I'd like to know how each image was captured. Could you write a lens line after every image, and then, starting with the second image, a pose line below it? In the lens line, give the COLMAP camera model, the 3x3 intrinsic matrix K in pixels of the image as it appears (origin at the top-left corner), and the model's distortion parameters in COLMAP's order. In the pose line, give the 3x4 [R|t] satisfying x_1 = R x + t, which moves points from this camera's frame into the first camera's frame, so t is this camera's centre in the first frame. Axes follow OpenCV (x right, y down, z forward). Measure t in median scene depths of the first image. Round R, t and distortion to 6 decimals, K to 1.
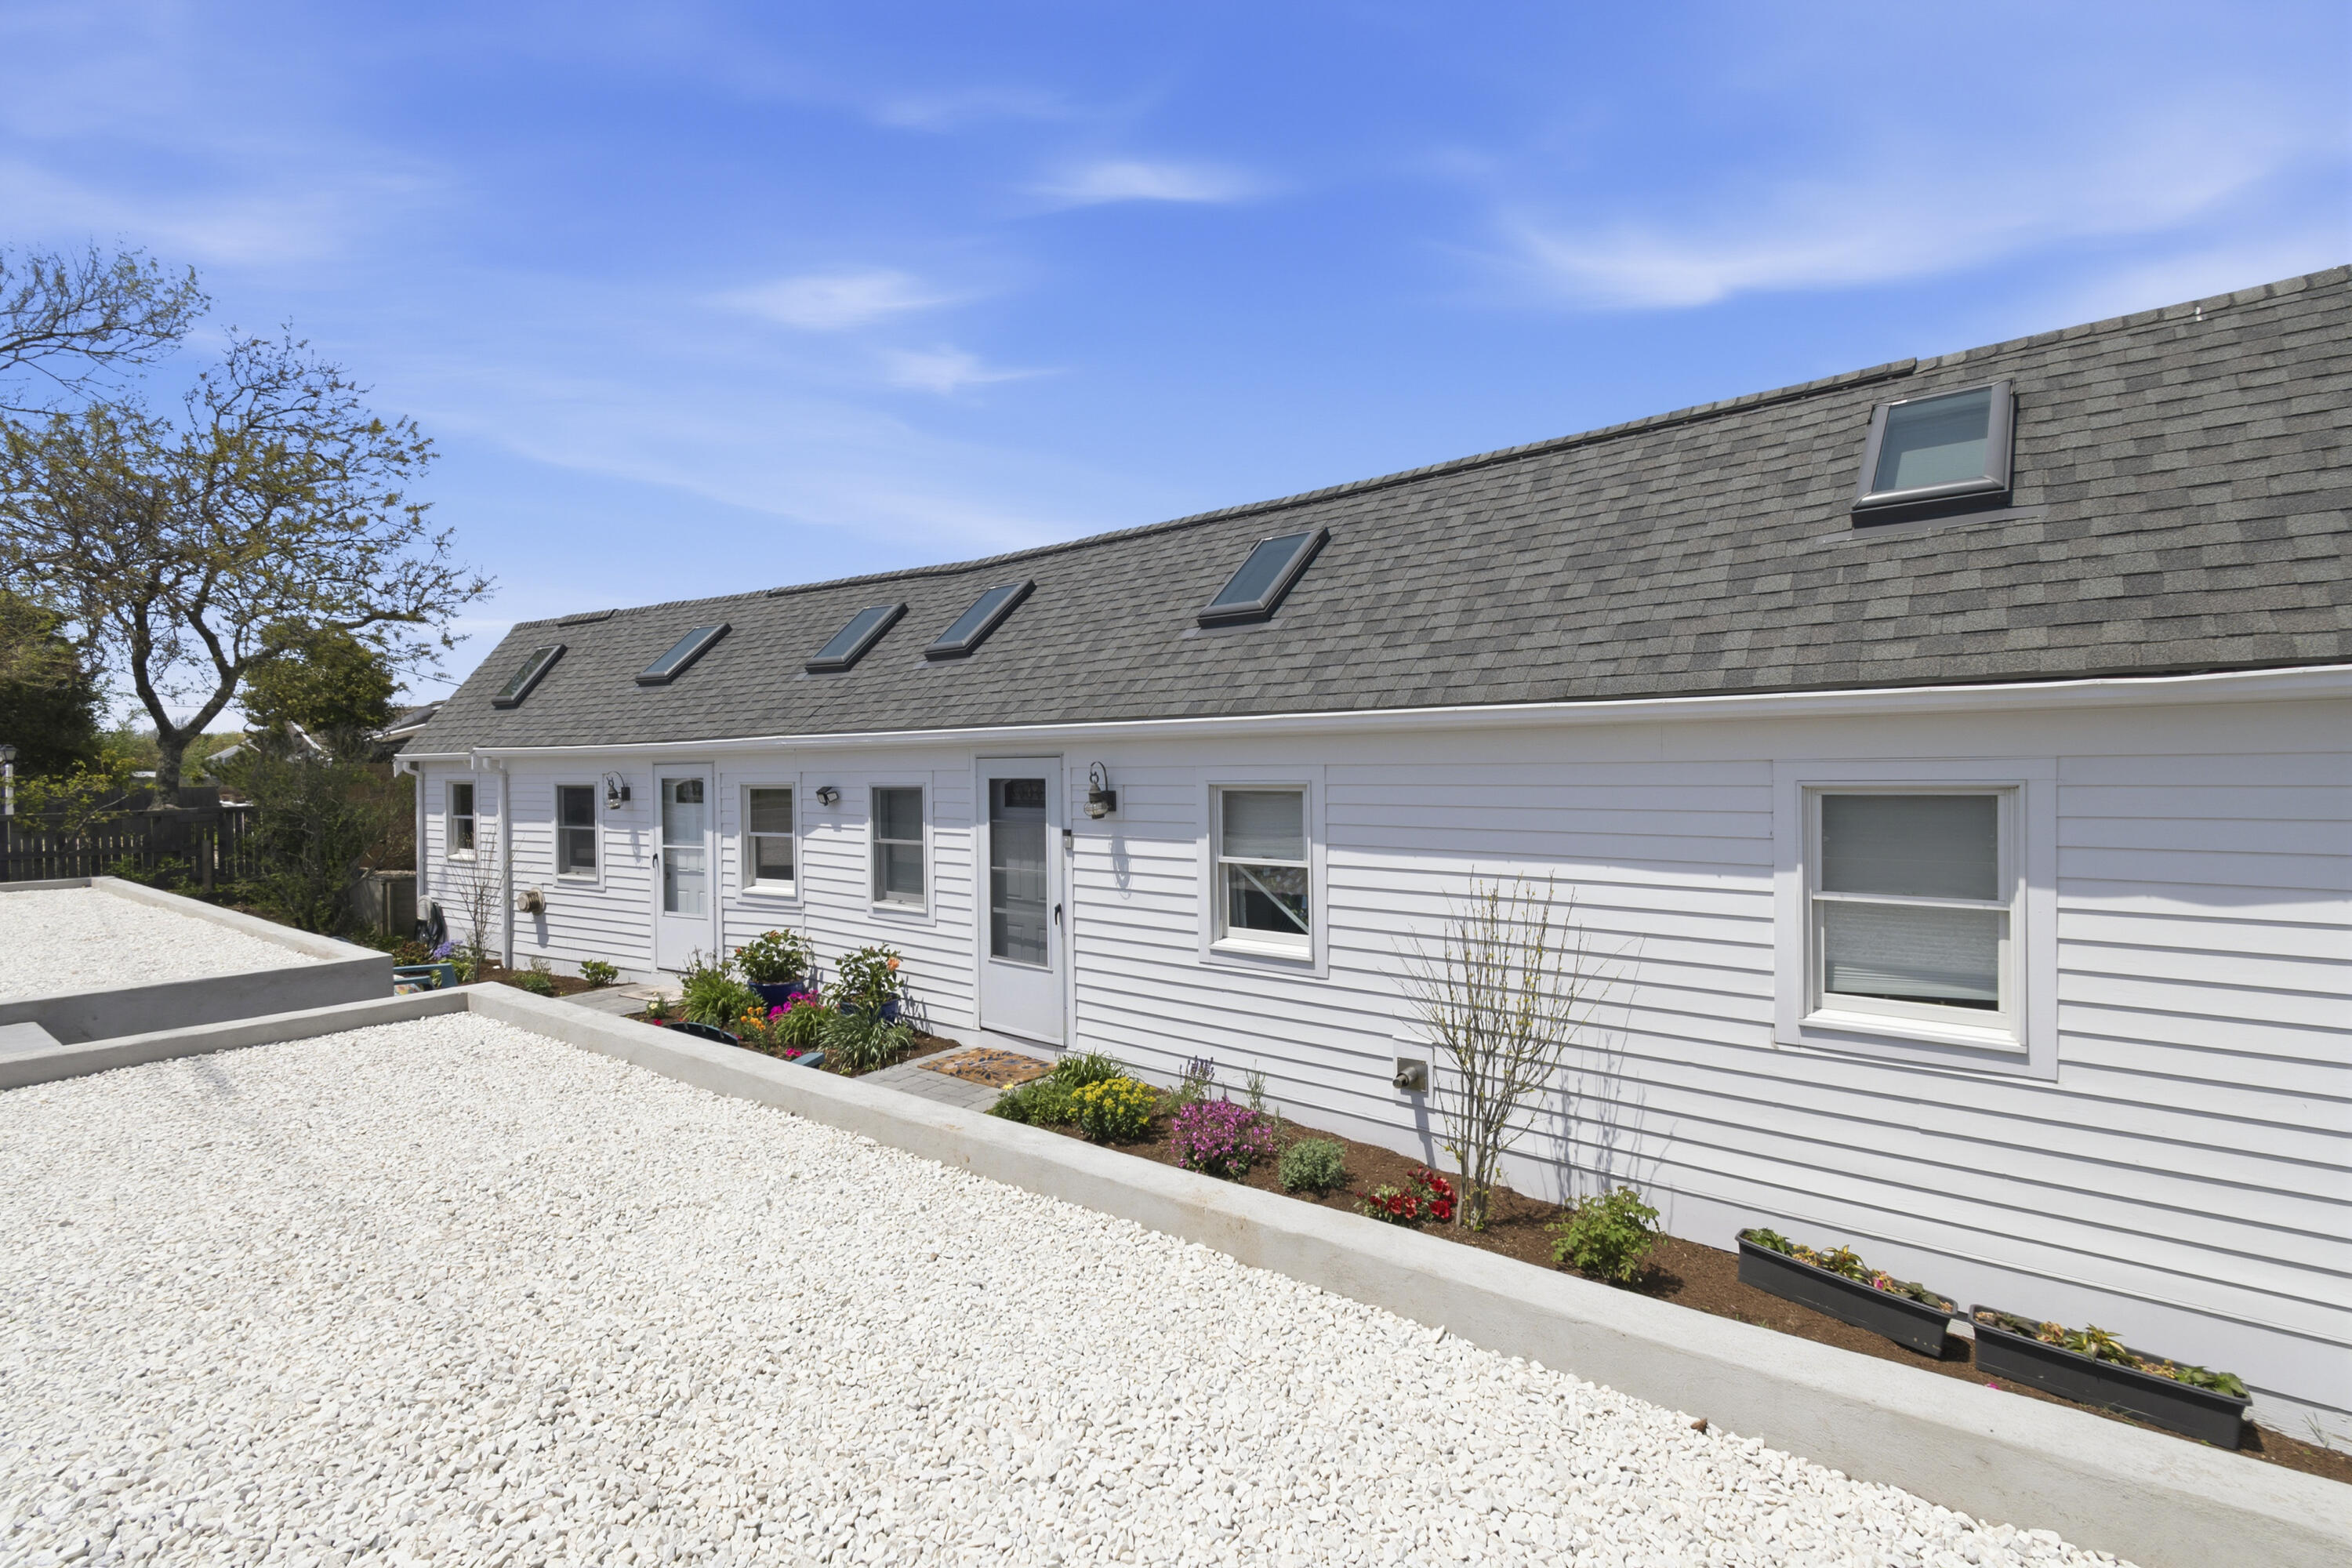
lens RADIAL K [[1014.5, 0, 1176.0], [0, 1014.5, 784.0], [0, 0, 1]] dist [0.000555, 0.000084]
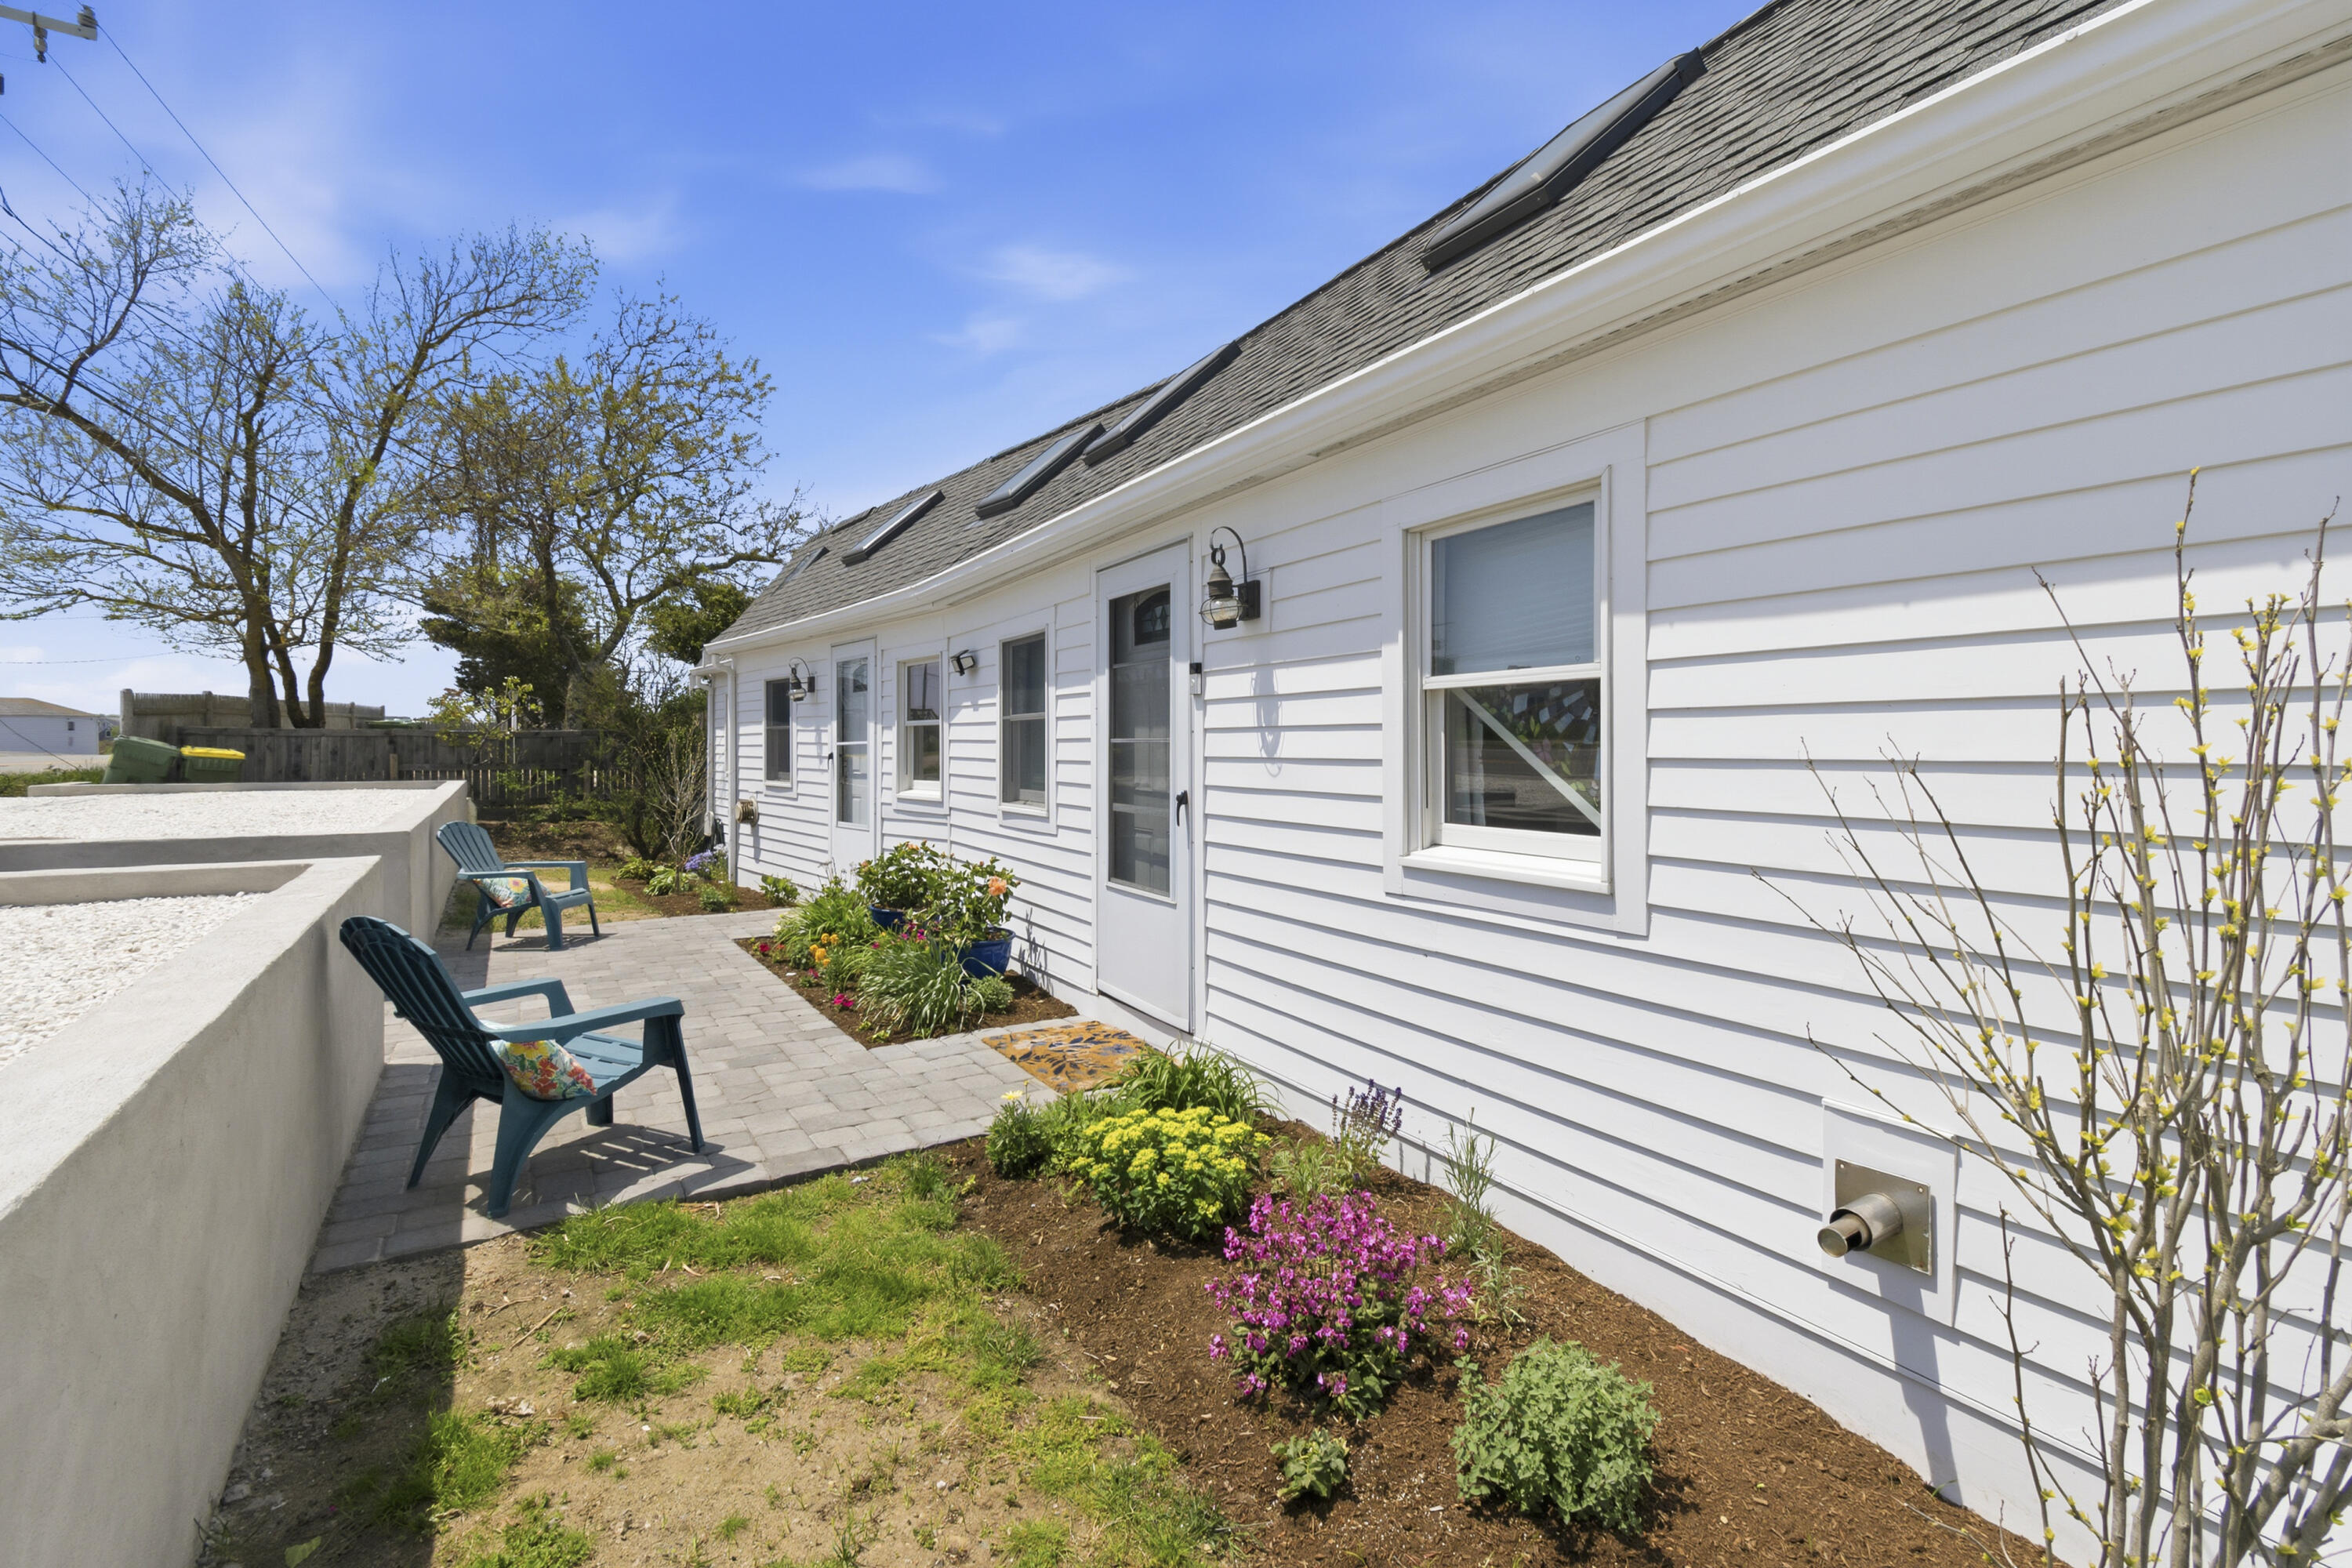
lens RADIAL K [[1032.0, 0, 1190.8], [0, 1032.0, 757.5], [0, 0, 1]] dist [0.003935, -0.000164]
pose [[0.934884, 0.012494, -0.354734, 0.106590], [-0.013301, 0.999912, 0.000166, 0.103723], [0.354705, 0.004563, 0.934967, 0.461935]]
